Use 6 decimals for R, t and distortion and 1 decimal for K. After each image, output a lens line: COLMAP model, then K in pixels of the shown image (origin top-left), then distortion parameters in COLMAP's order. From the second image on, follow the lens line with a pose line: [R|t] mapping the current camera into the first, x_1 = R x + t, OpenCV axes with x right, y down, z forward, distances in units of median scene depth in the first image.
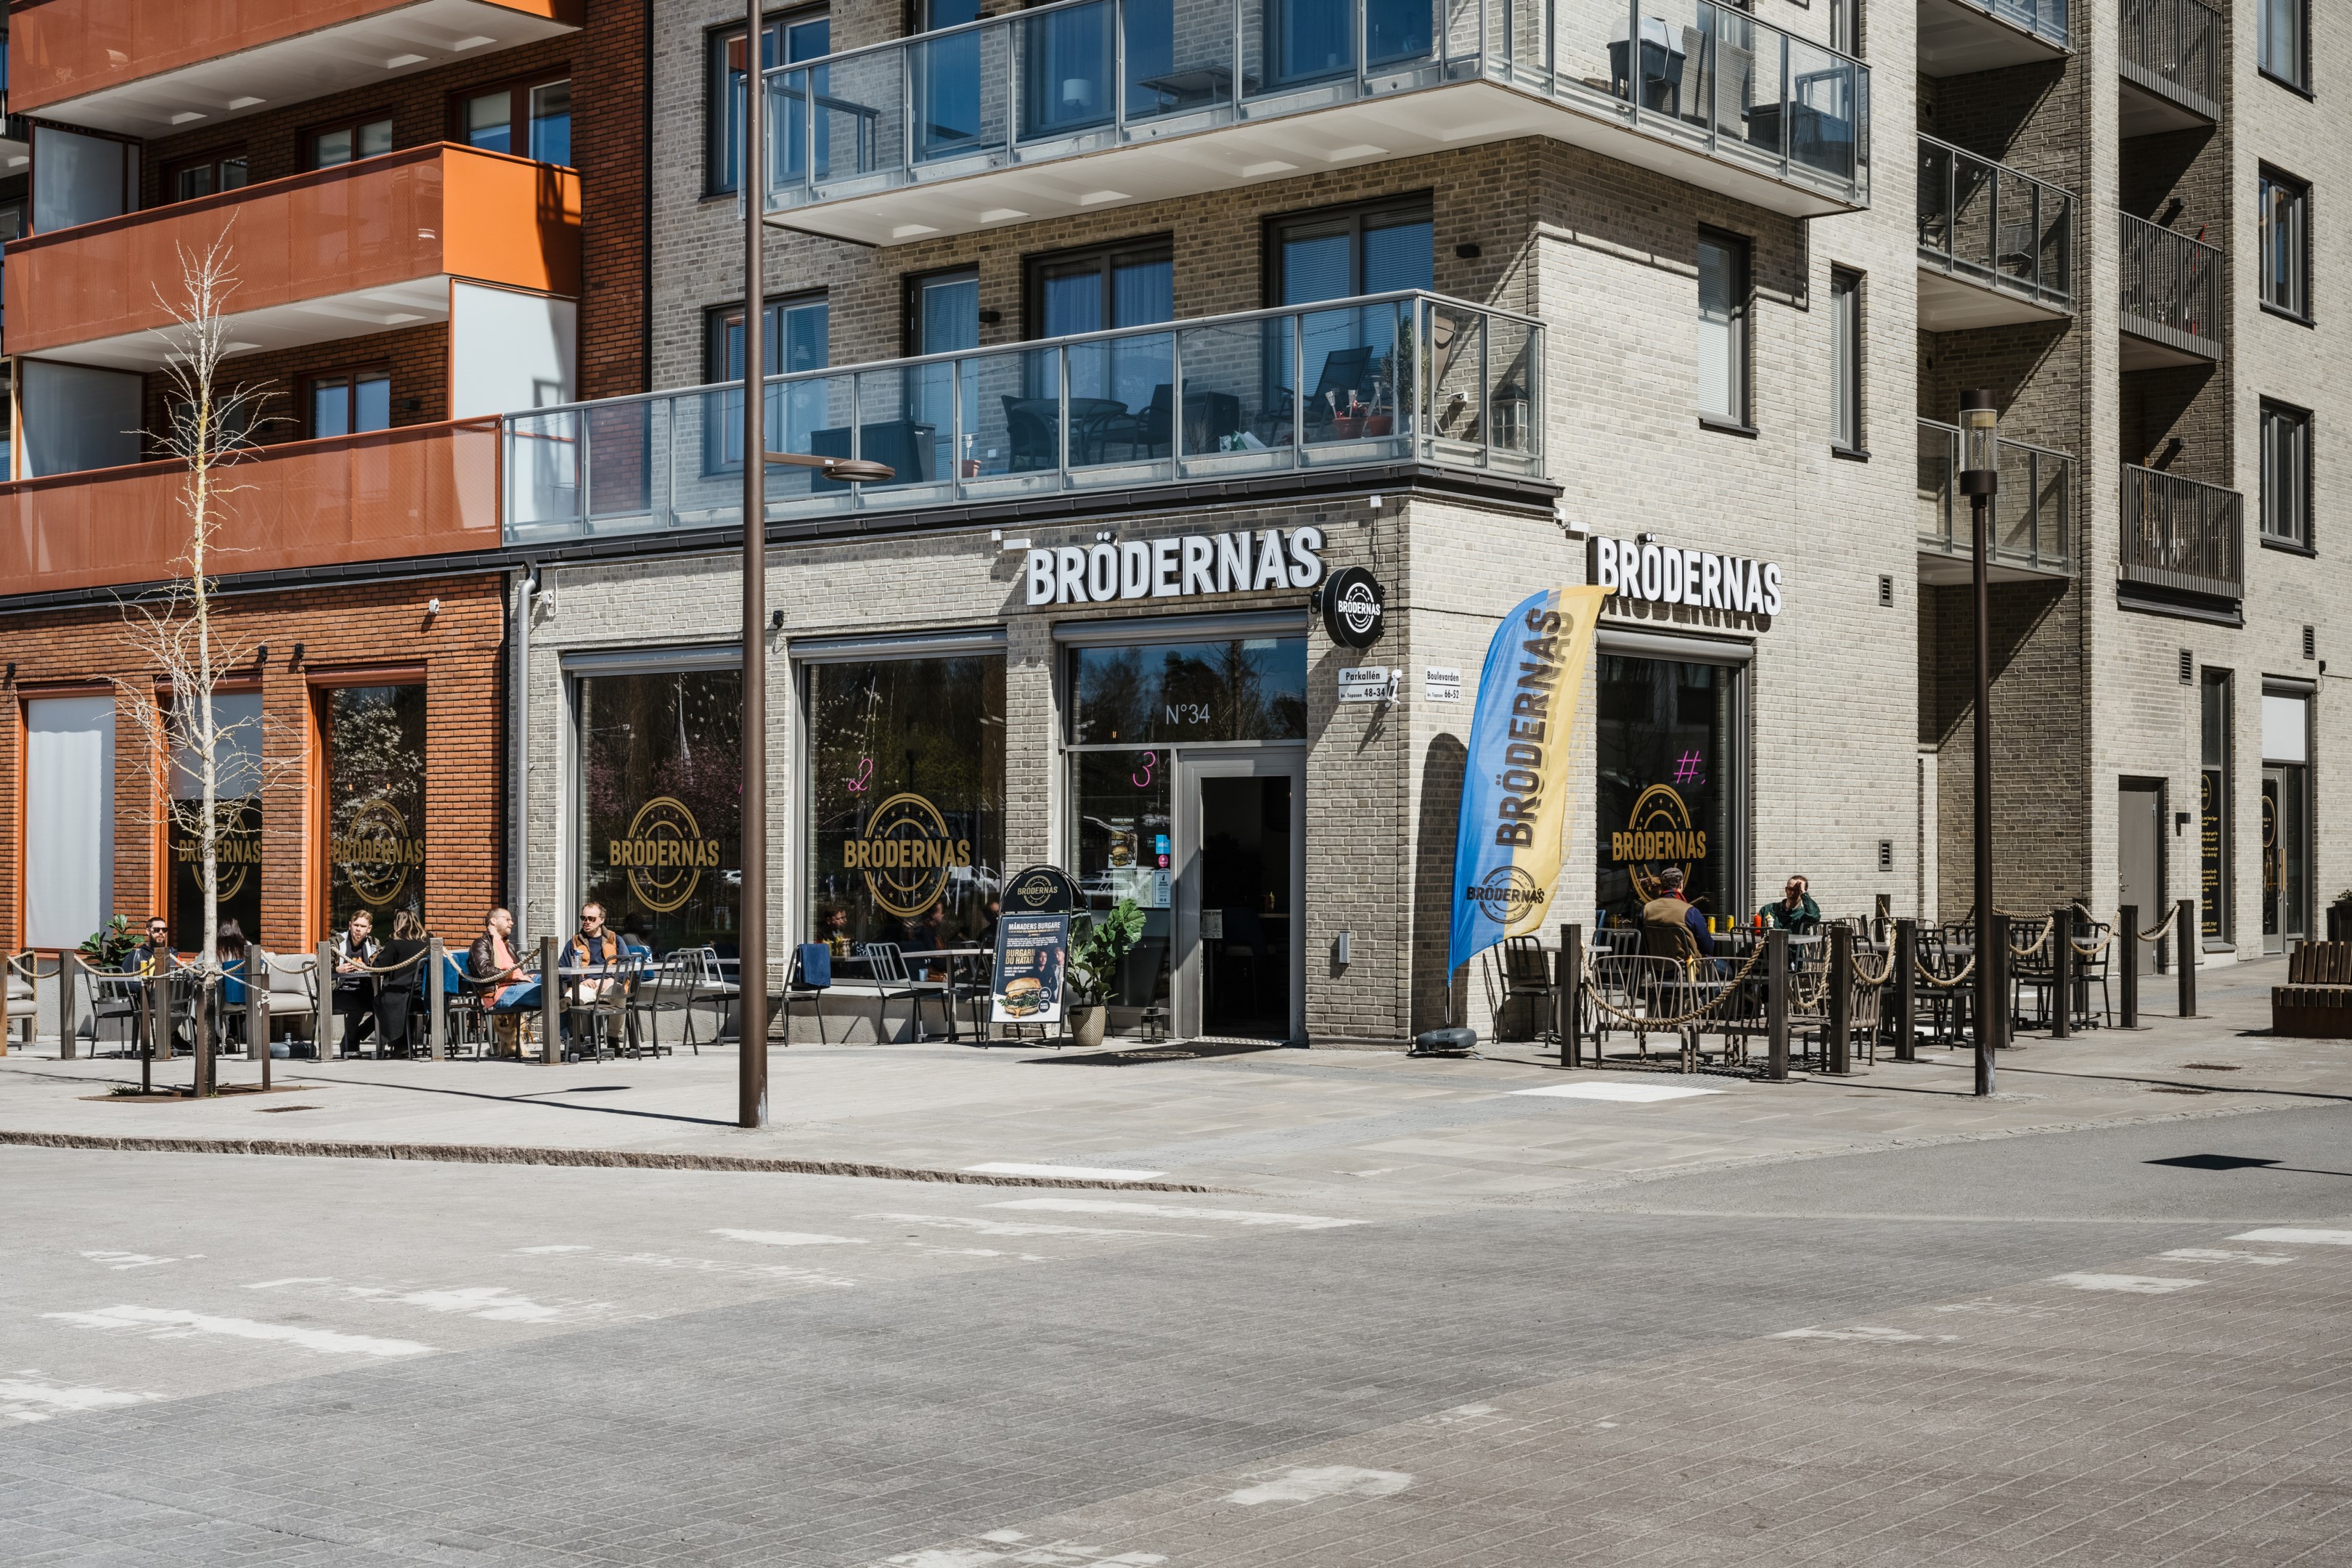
lens RADIAL K [[3150.9, 0, 1176.0], [0, 3150.9, 784.0], [0, 0, 1]] dist [0.000719, 0.000009]
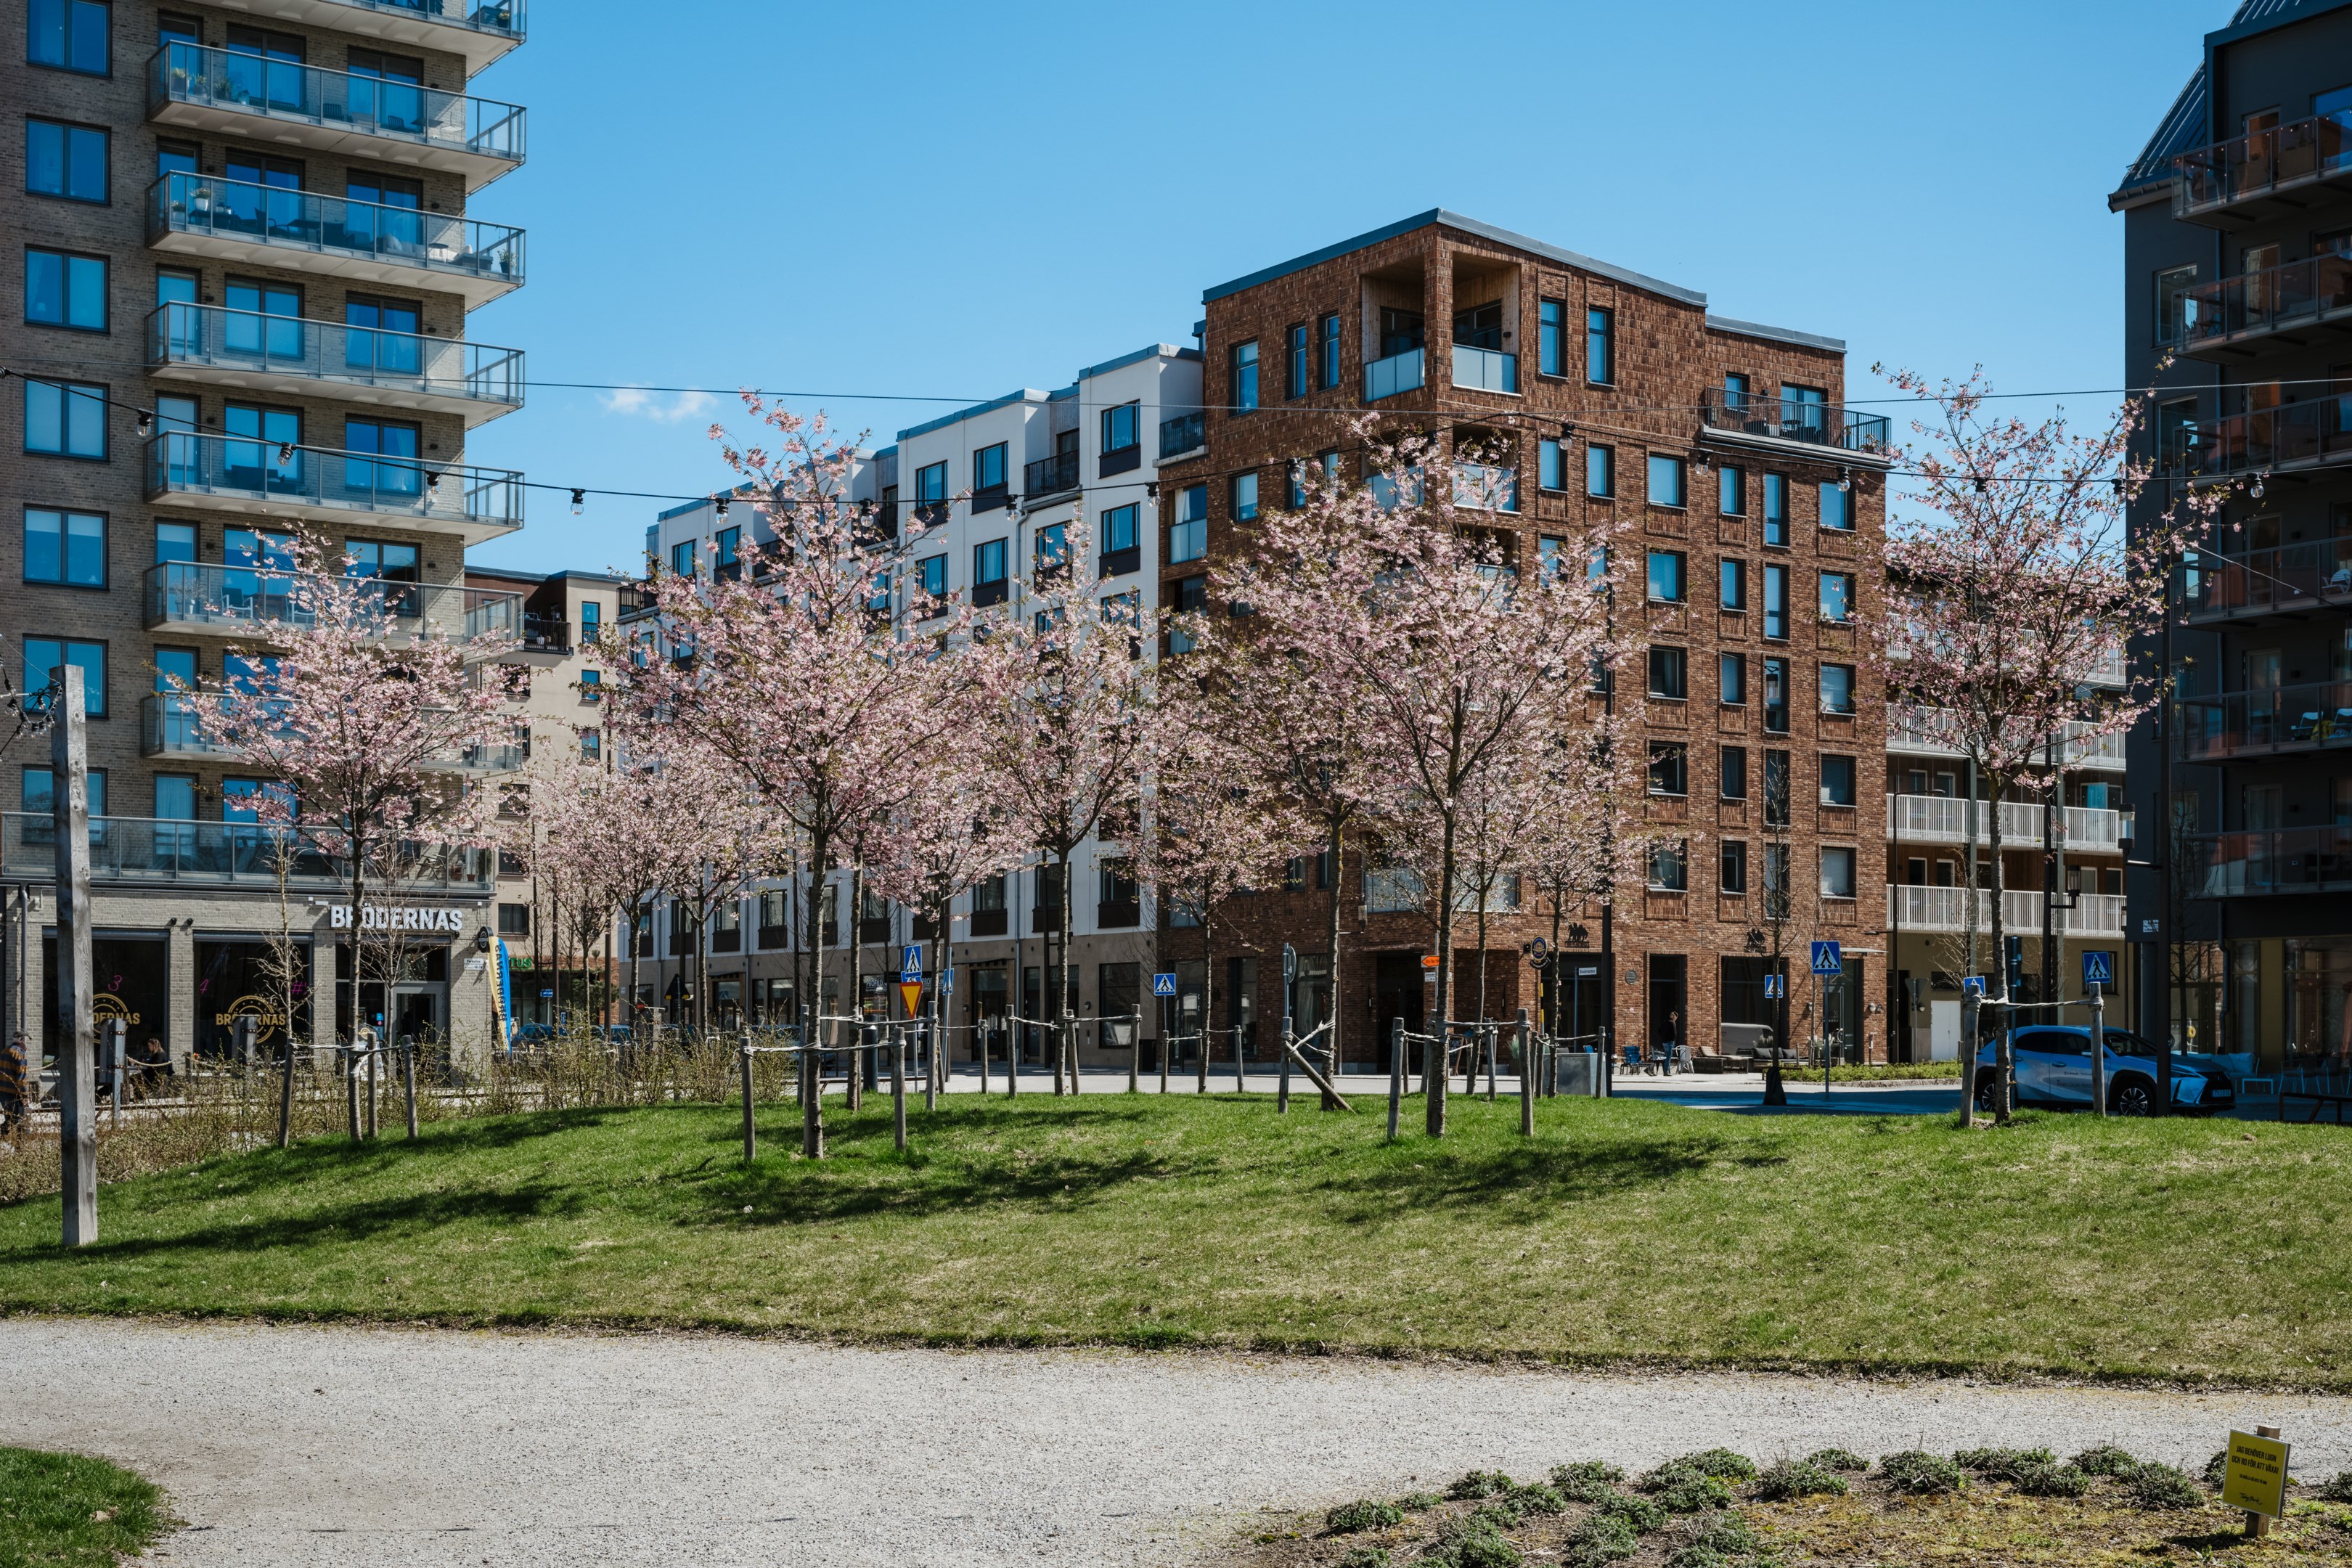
lens RADIAL K [[3084.8, 0, 1176.0], [0, 3084.8, 784.0], [0, 0, 1]] dist [0.000550, 0.008606]
pose [[0.272169, 0.085890, 0.958409, -2.418734], [-0.024045, 0.996304, -0.082458, 0.021312], [-0.961949, -0.000602, 0.273229, -0.405532]]
